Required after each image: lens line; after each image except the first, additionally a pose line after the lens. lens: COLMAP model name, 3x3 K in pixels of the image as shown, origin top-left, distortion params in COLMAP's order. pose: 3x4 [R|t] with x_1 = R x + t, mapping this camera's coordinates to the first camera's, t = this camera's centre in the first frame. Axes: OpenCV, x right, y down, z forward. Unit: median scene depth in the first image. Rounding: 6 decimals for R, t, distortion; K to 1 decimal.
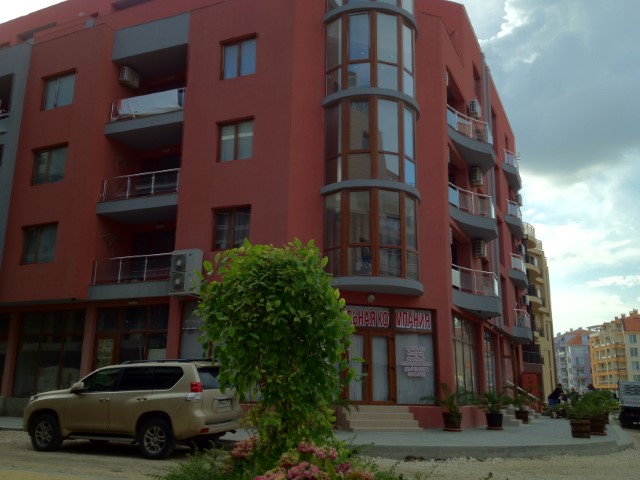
lens RADIAL K [[639.5, 0, 320.0], [0, 639.5, 240.0], [0, 0, 1]] dist [0.113854, -0.138414]
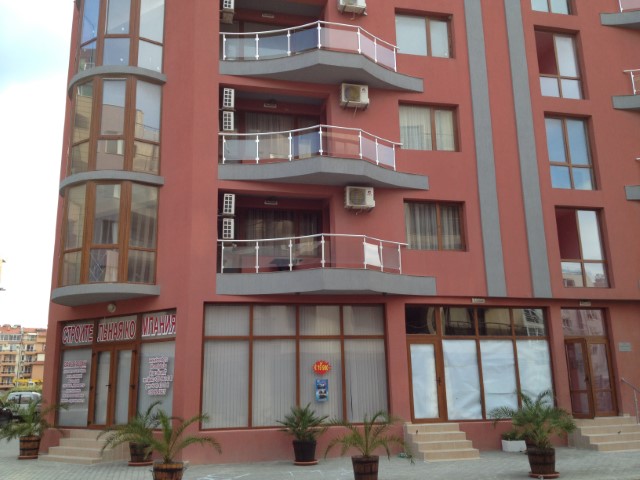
lens RADIAL K [[624.9, 0, 320.0], [0, 624.9, 240.0], [0, 0, 1]] dist [0.112723, -0.232967]
pose [[0.609164, -0.202052, -0.766873, 0.898497], [0.220911, 0.971957, -0.080606, 0.128365], [0.761654, -0.120309, 0.636717, 0.654344]]
